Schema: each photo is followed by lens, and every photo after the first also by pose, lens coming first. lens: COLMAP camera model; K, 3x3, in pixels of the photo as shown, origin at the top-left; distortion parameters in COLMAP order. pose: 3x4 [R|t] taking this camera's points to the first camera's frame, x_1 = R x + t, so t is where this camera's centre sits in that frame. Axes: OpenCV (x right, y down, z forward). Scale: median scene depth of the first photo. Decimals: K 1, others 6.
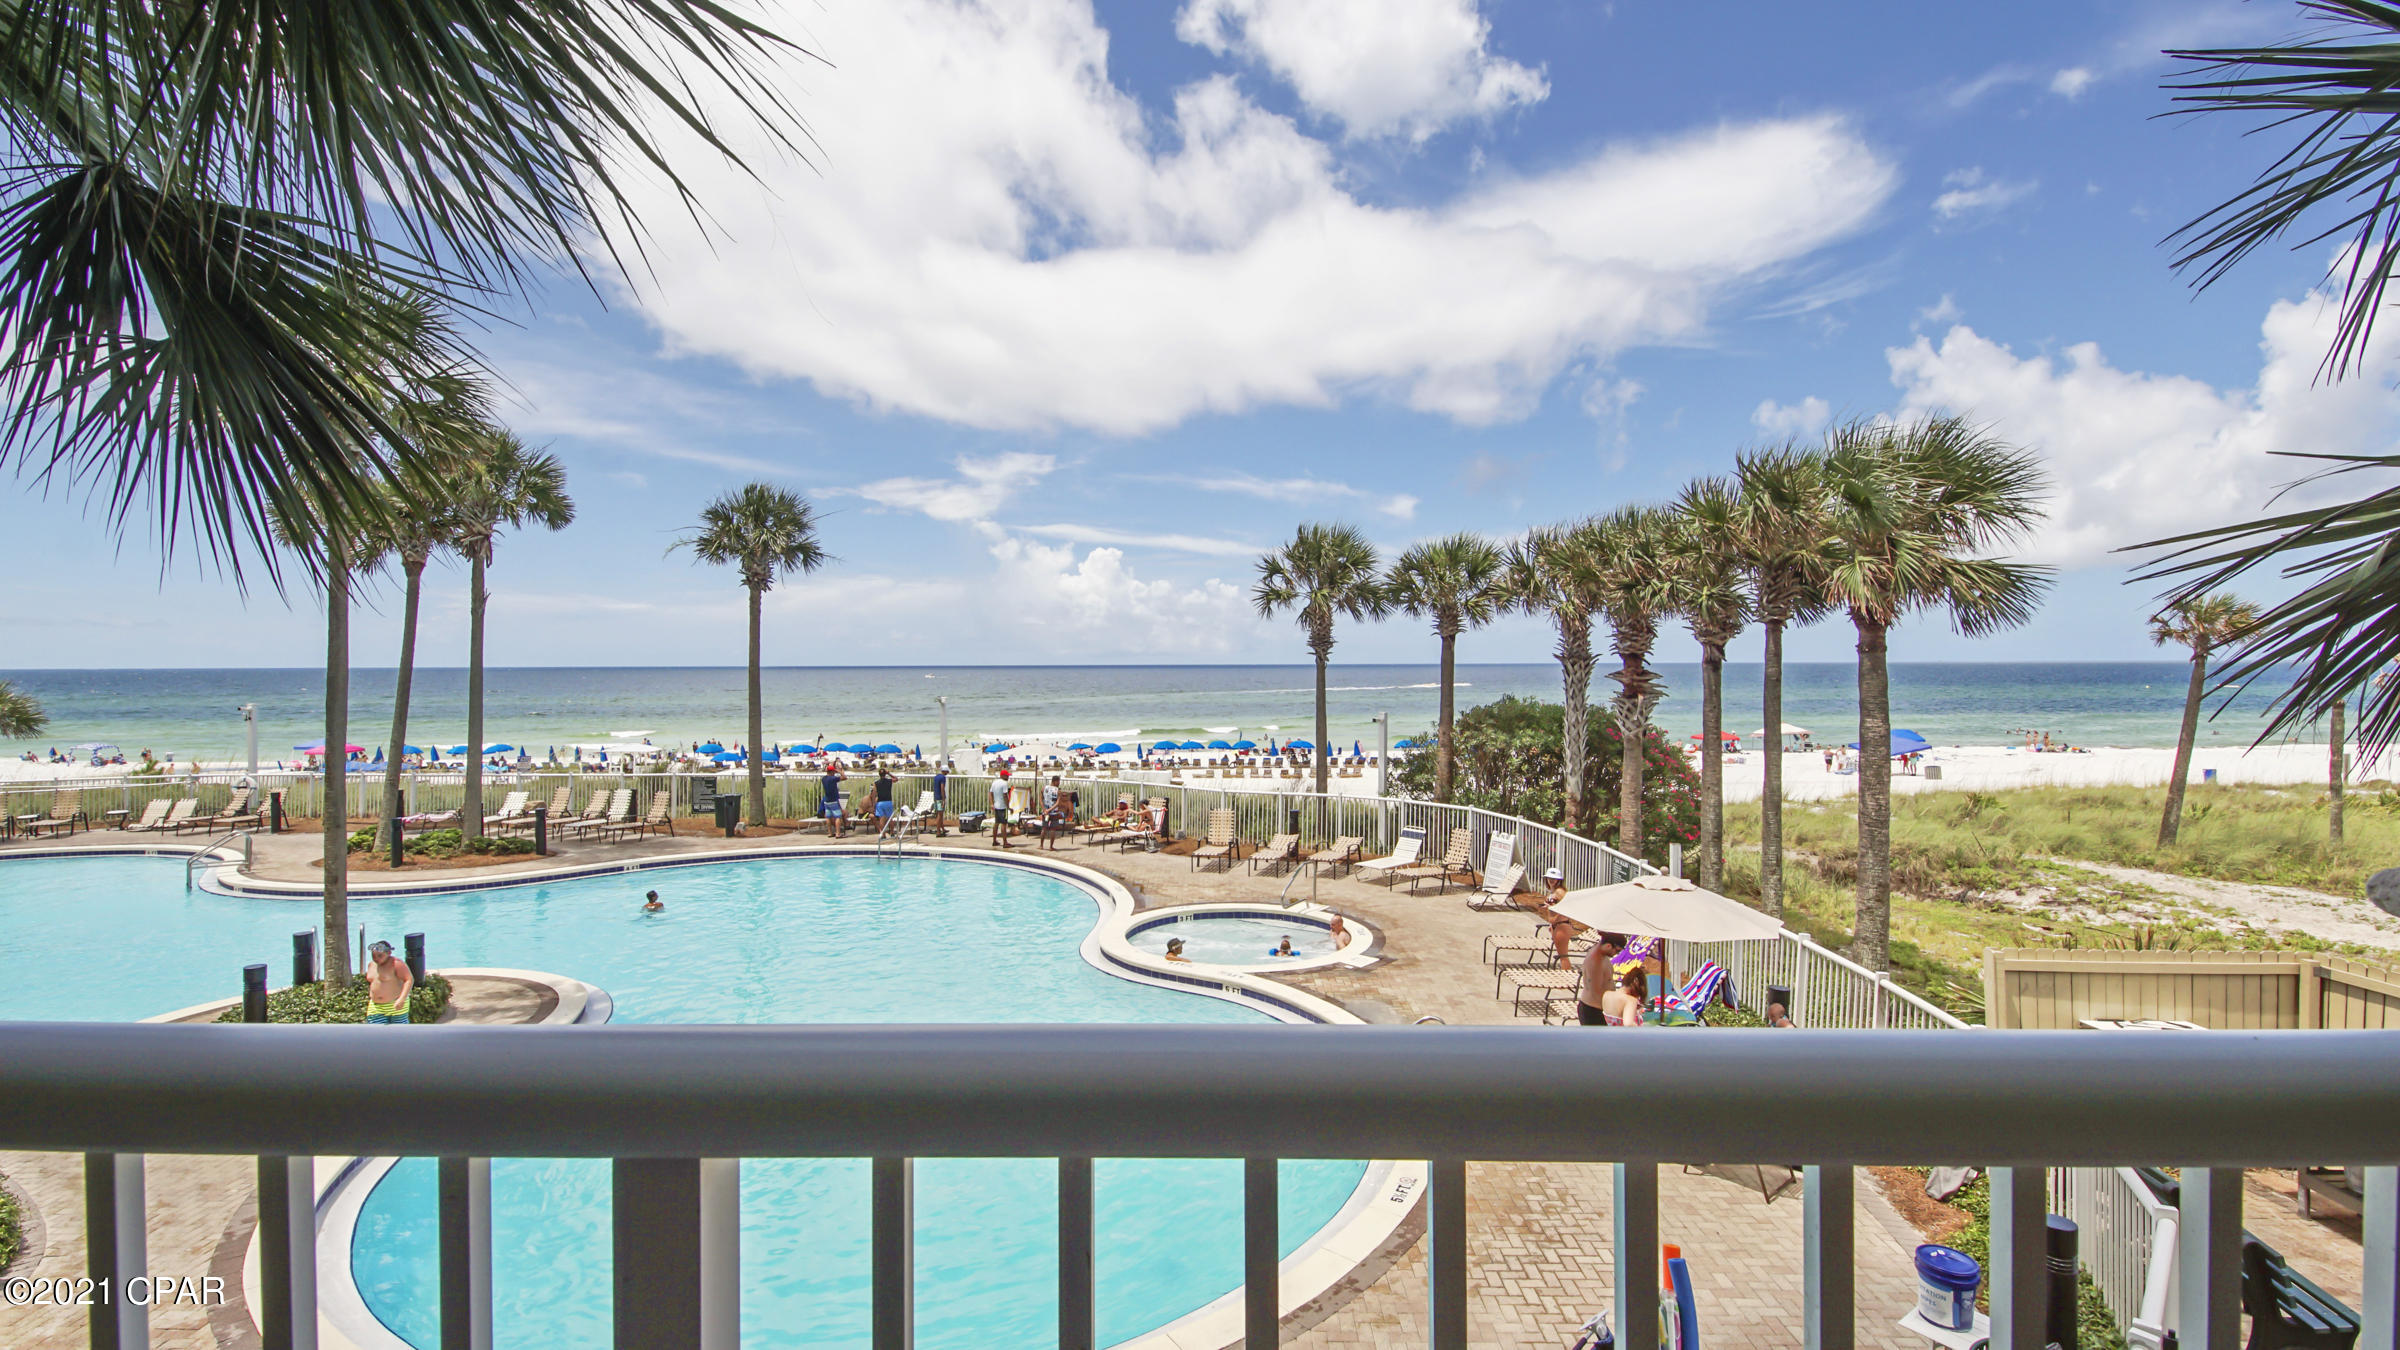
lens RADIAL K [[1025.4, 0, 1204.7], [0, 1025.4, 666.9], [0, 0, 1]] dist [-0.016174, -0.000417]
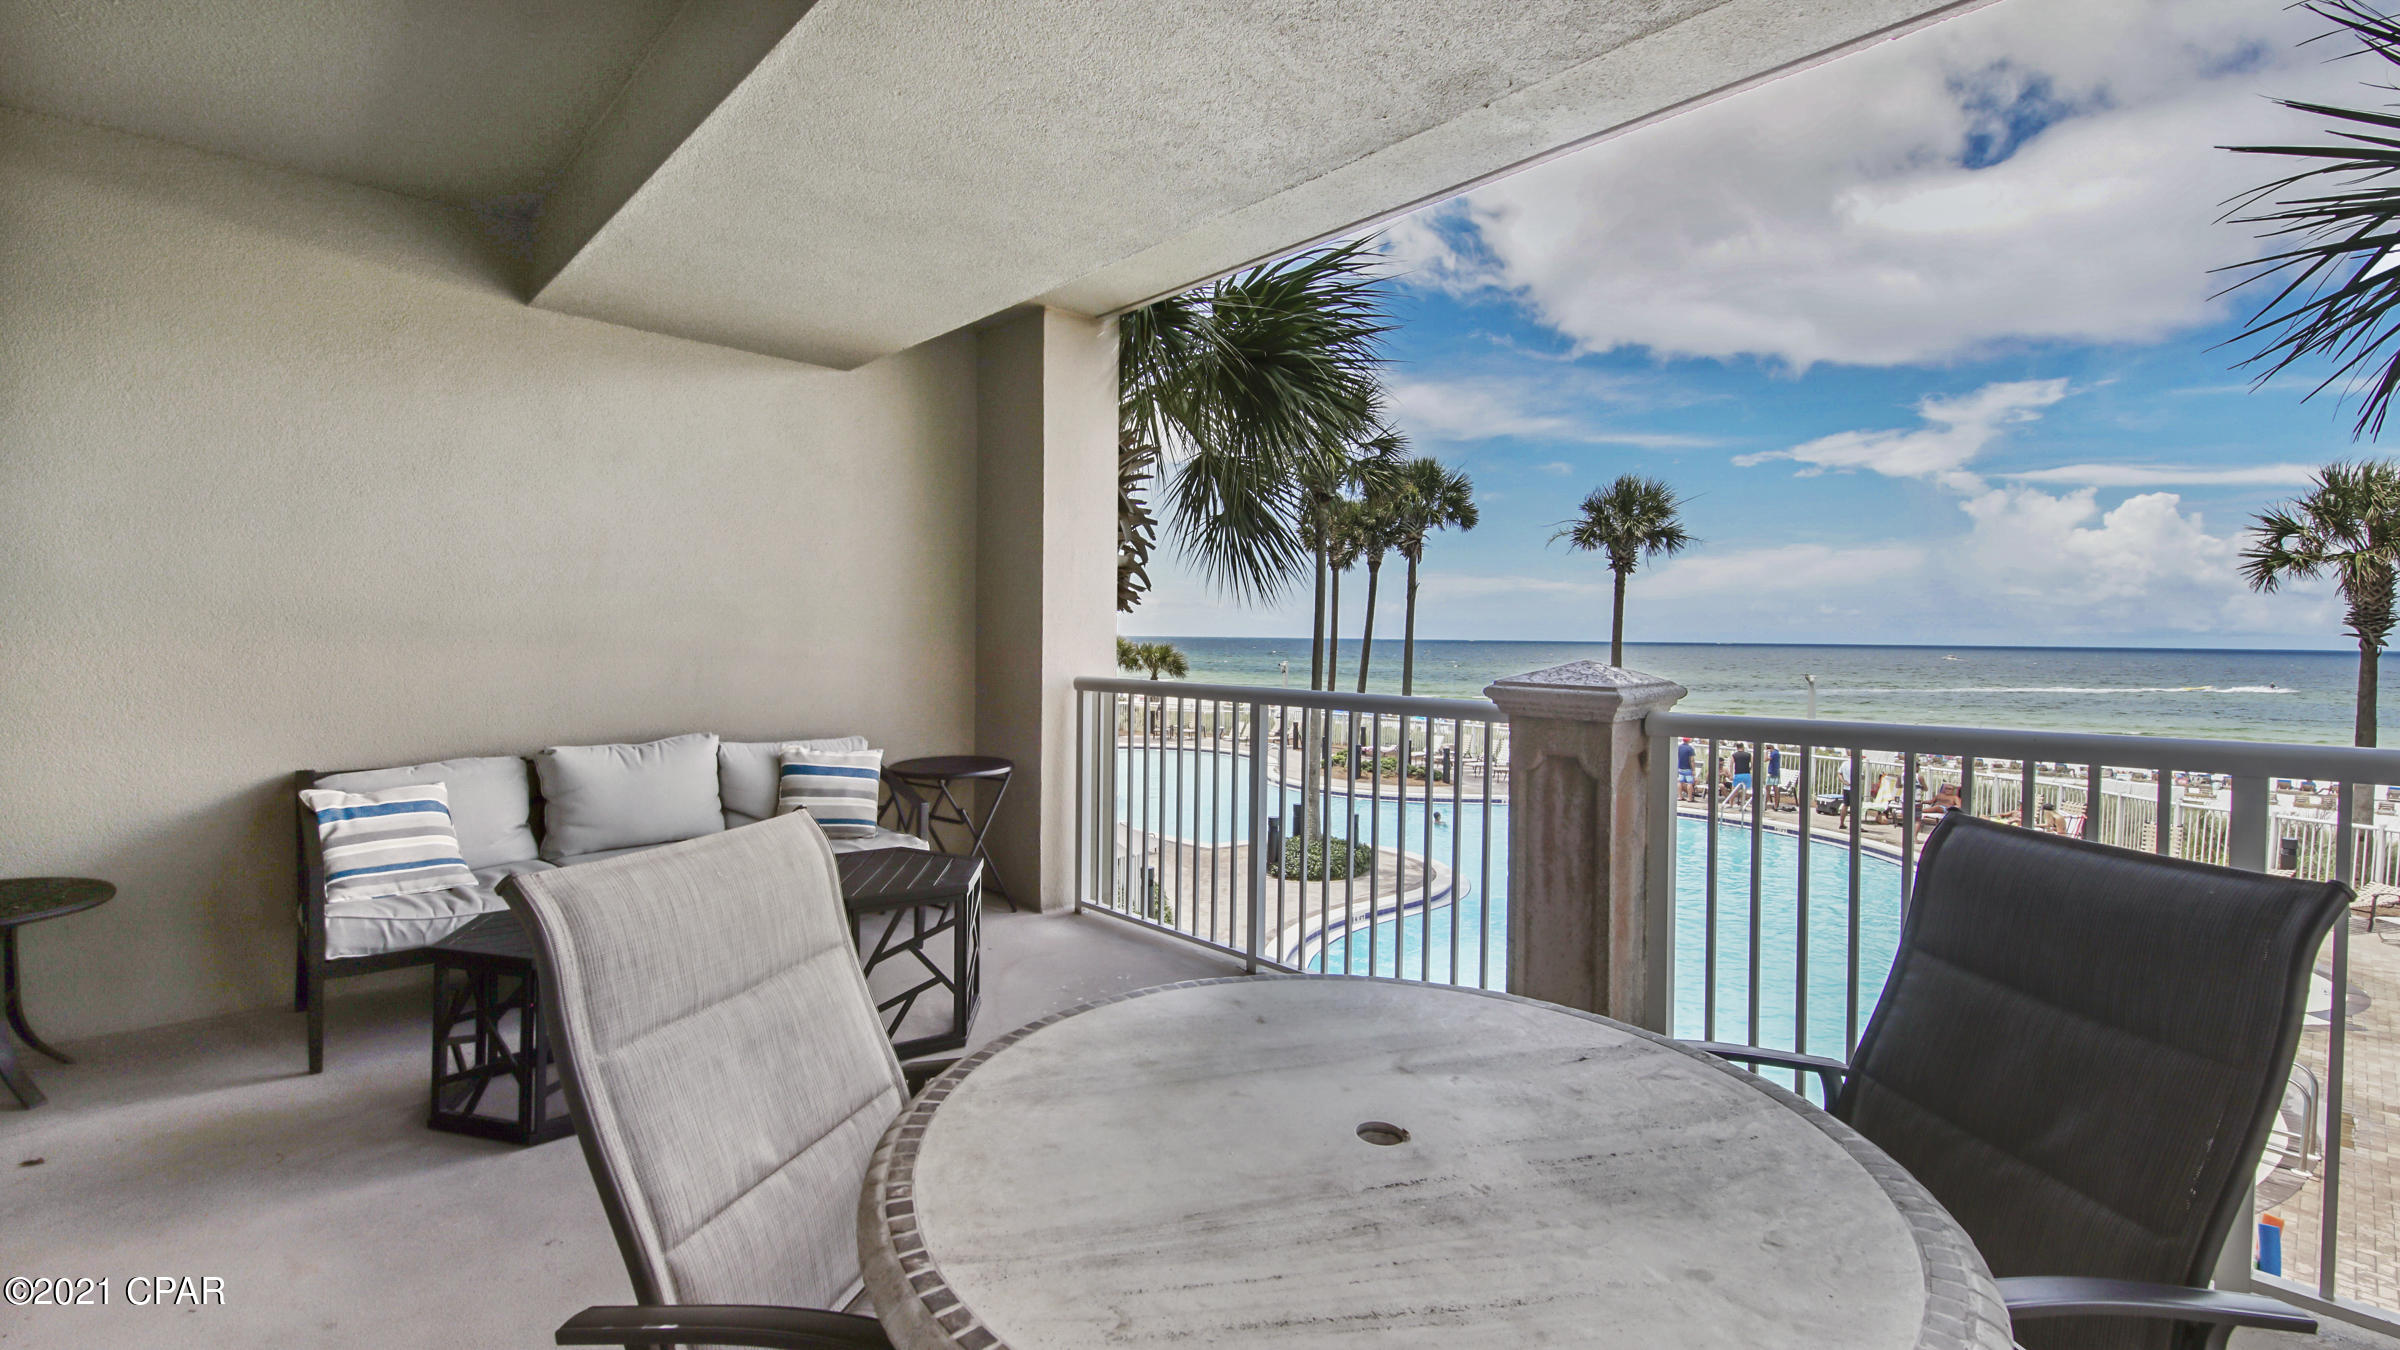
lens RADIAL K [[1025.4, 0, 1195.1], [0, 1025.4, 637.4], [0, 0, 1]] dist [-0.016174, -0.000417]
pose [[0.655505, 0.014653, -0.755049, 0.103330], [-0.017912, 0.999832, 0.003854, -0.000150], [0.754979, 0.010998, 0.655657, -0.088388]]
